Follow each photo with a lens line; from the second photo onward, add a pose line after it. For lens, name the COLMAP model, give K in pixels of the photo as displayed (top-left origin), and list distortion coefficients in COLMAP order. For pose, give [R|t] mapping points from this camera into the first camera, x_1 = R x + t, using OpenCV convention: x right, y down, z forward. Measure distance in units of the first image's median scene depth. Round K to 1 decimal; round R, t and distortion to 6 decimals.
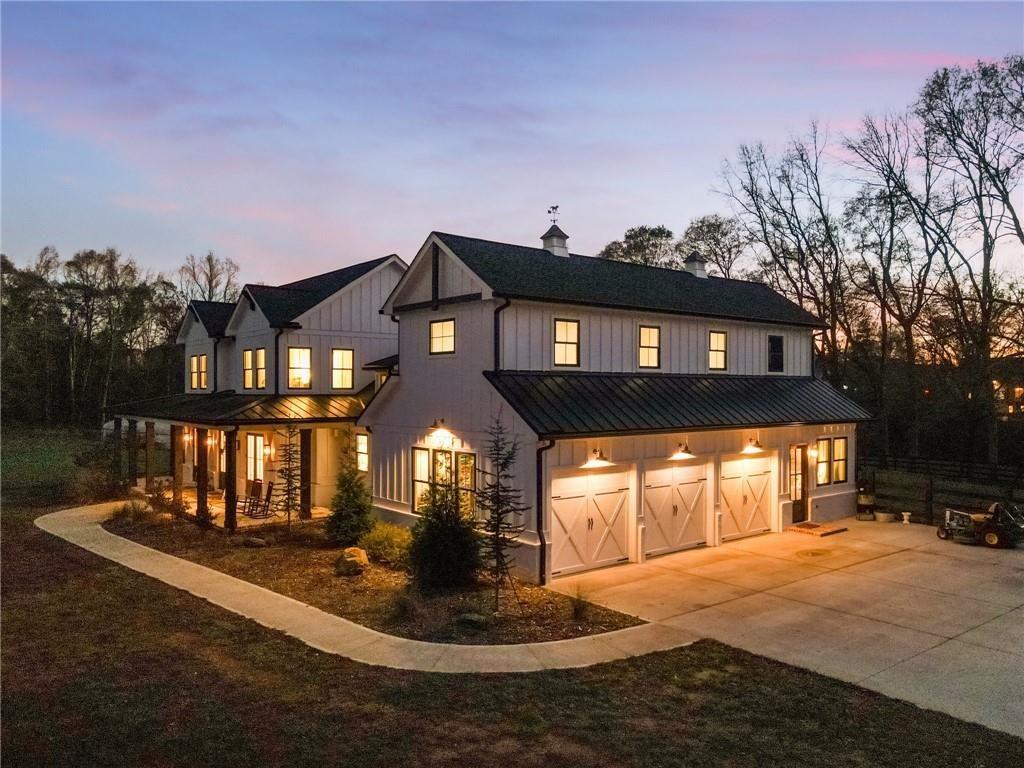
lens RADIAL K [[757.5, 0, 515.1], [0, 757.5, 390.3], [0, 0, 1]] dist [0.010566, 0.011376]
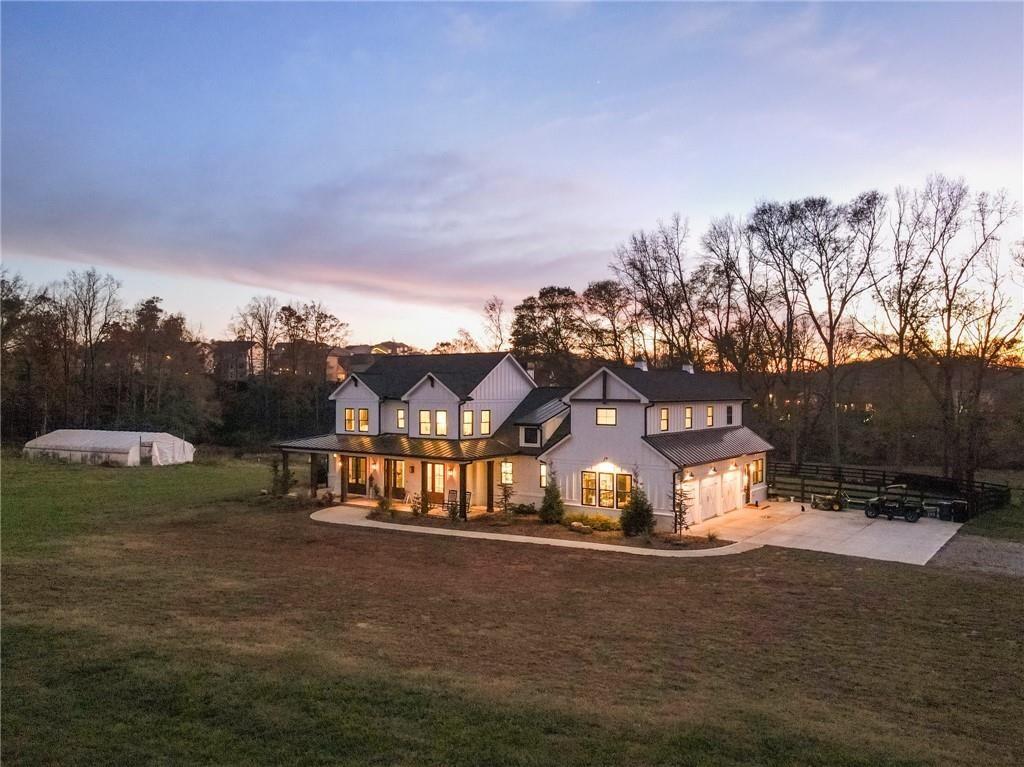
lens RADIAL K [[757.5, 0, 515.1], [0, 757.5, 389.8], [0, 0, 1]] dist [0.010566, 0.011376]
pose [[0.967070, 0.001813, 0.254506, -0.783993], [-0.001283, 0.999997, -0.002248, -0.127682], [-0.254509, 0.001848, 0.967069, -0.826817]]
